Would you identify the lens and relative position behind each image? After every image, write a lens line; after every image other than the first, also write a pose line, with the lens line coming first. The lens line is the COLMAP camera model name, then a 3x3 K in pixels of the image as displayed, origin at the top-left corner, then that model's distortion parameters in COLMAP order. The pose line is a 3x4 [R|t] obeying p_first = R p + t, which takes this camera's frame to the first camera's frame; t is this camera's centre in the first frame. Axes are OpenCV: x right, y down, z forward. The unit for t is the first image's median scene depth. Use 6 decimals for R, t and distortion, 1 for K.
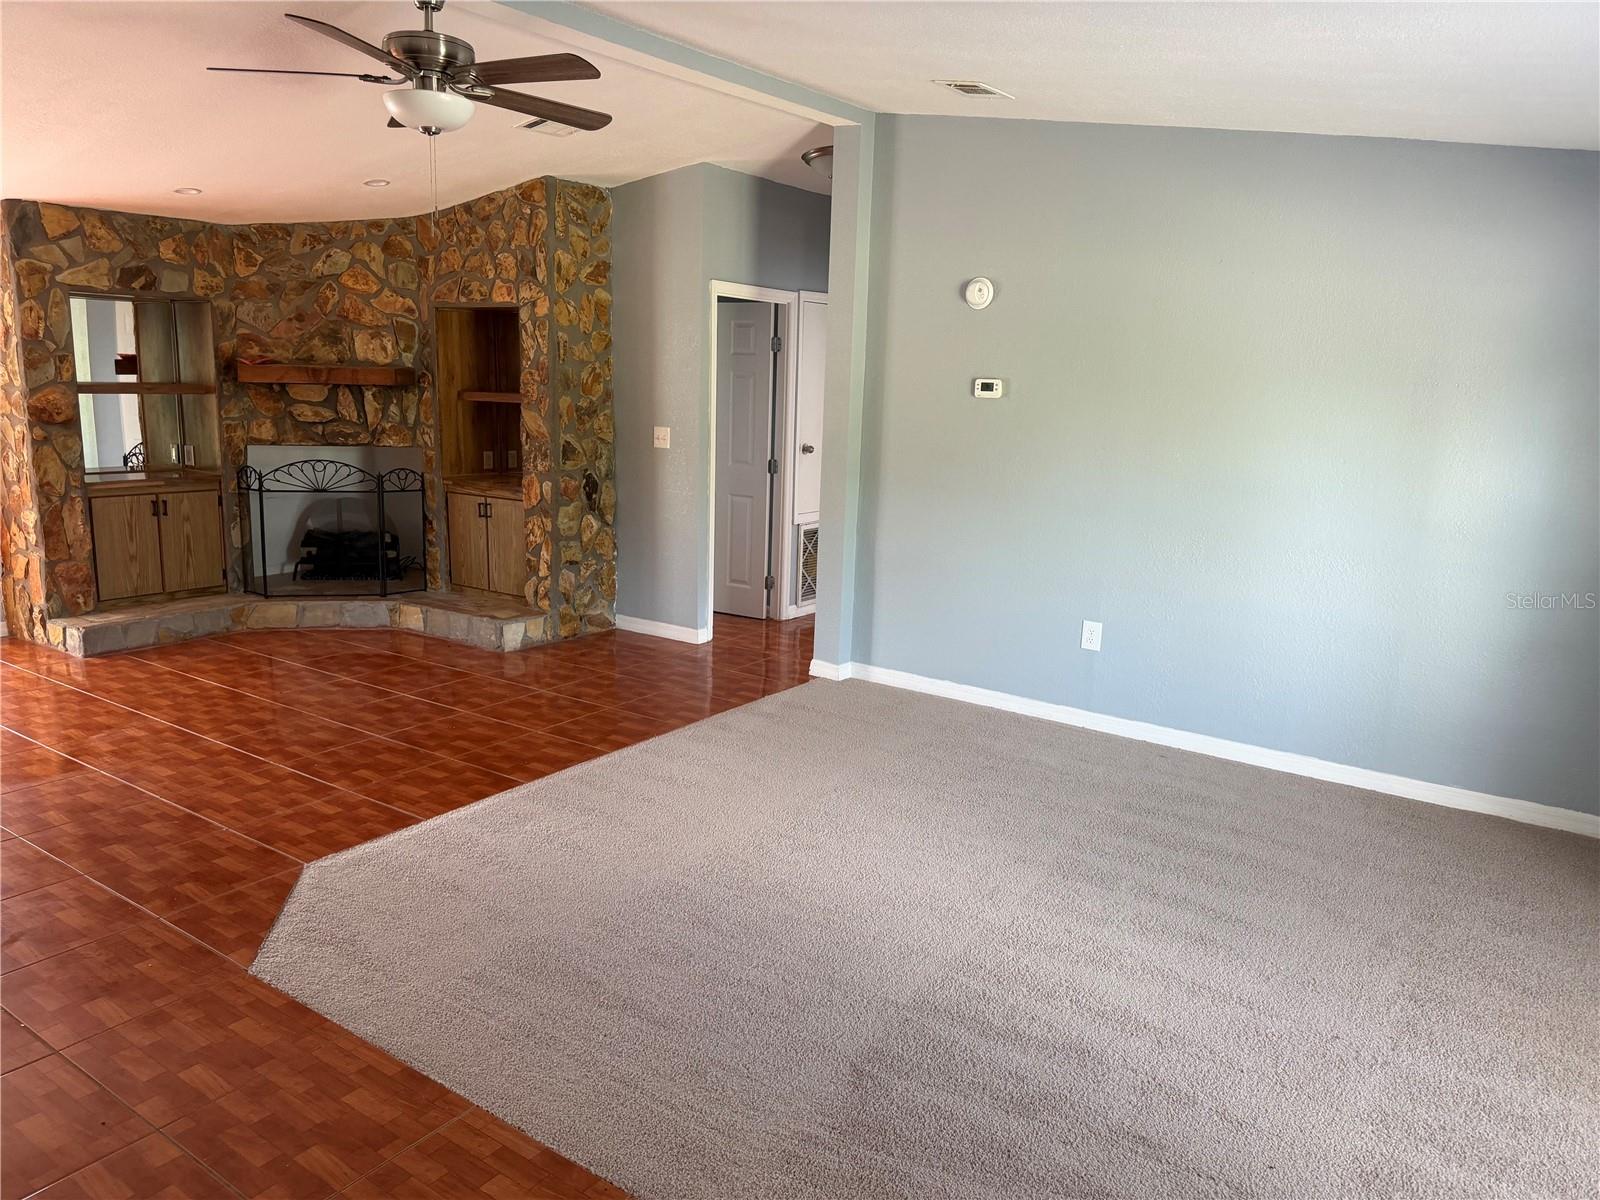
lens RADIAL K [[1125.4, 0, 792.7], [0, 1125.4, 607.0], [0, 0, 1]] dist [-0.006462, -0.007757]
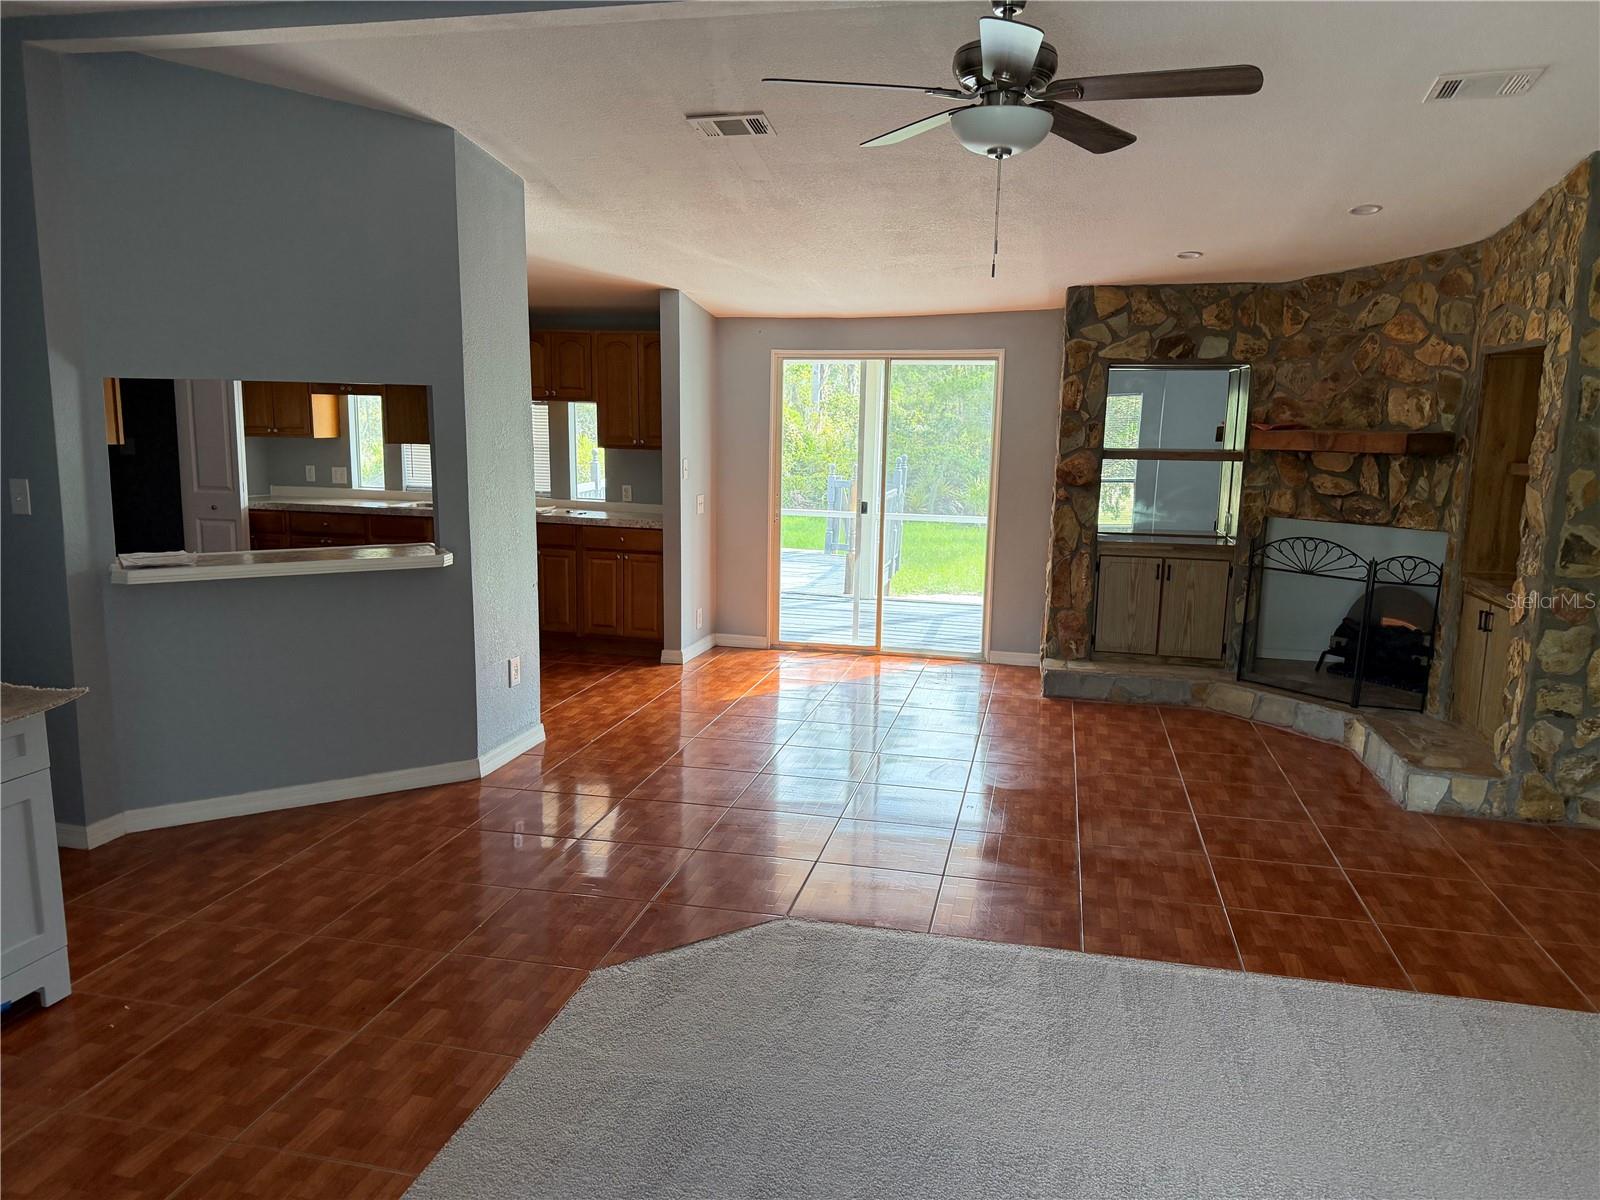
lens RADIAL K [[1105.0, 0, 805.2], [0, 1105.0, 607.7], [0, 0, 1]] dist [0.082340, -0.148948]
pose [[0.371898, 0.131530, -0.918908, 0.238796], [-0.191423, 0.979501, 0.062730, -0.057039], [0.908322, 0.152571, 0.389452, 0.315039]]
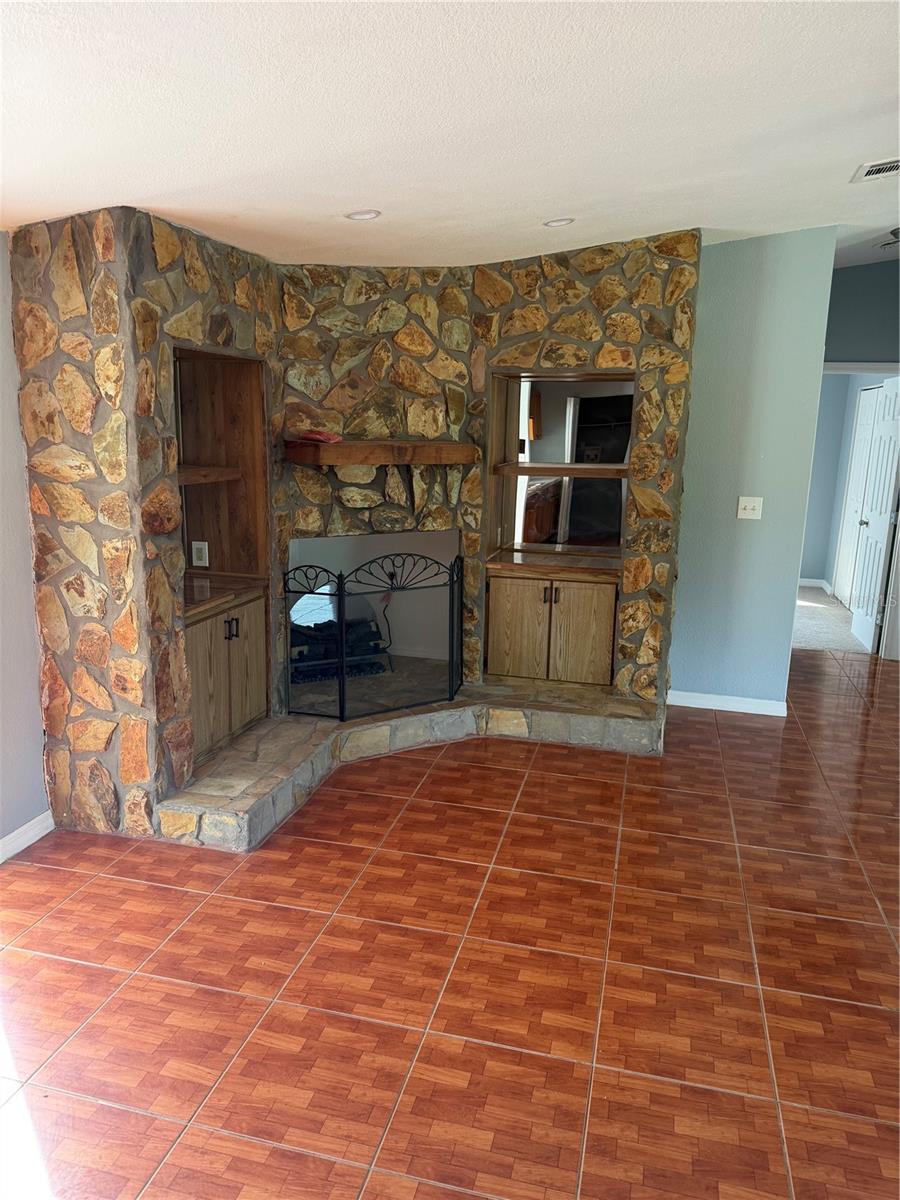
lens RADIAL K [[828.7, 0, 431.8], [0, 828.7, 615.2], [0, 0, 1]] dist [0.082340, -0.148948]
pose [[0.942030, -0.085439, 0.324470, -0.610297], [0.074852, 0.996179, 0.044996, -0.111553], [-0.327074, -0.018100, 0.944825, 0.398919]]
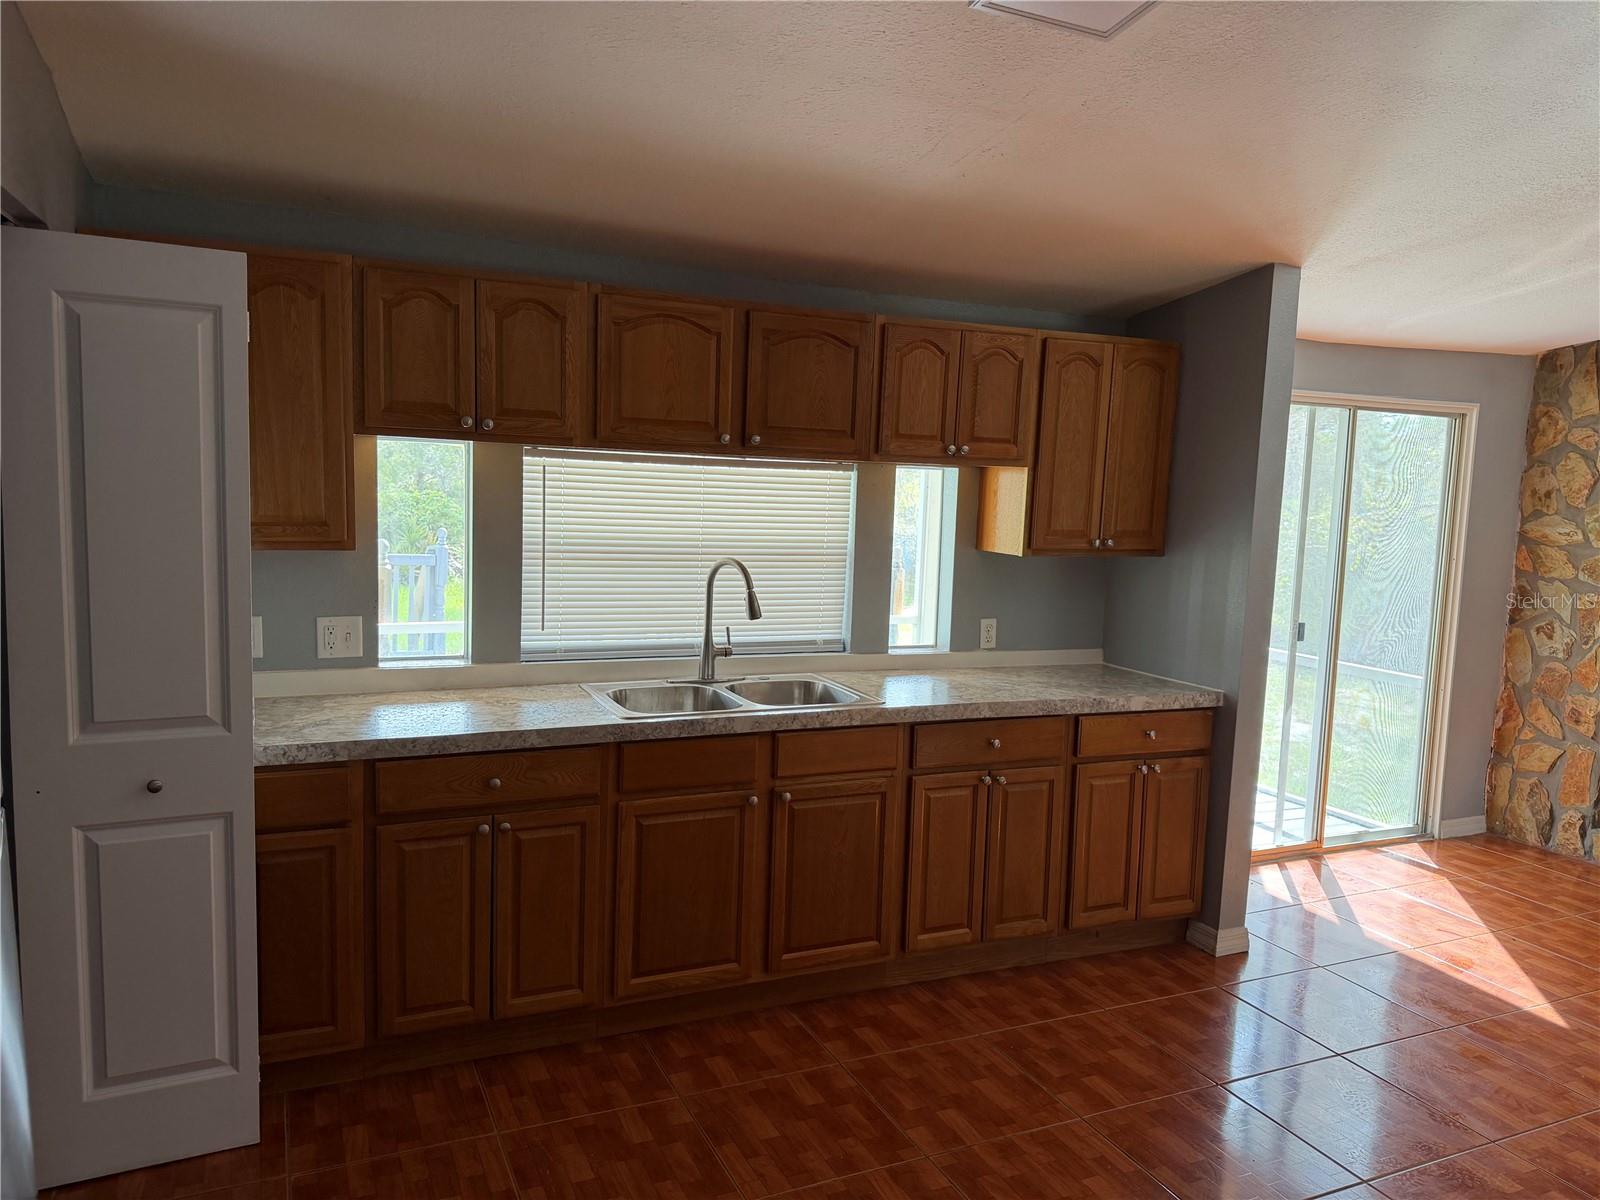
lens RADIAL K [[1125.4, 0, 792.7], [0, 1125.4, 607.0], [0, 0, 1]] dist [-0.006462, -0.007757]
pose [[0.854693, 0.058127, -0.515869, -0.692631], [-0.110457, 0.991320, -0.071306, -0.024147], [0.507246, 0.117926, 0.853695, -0.013922]]
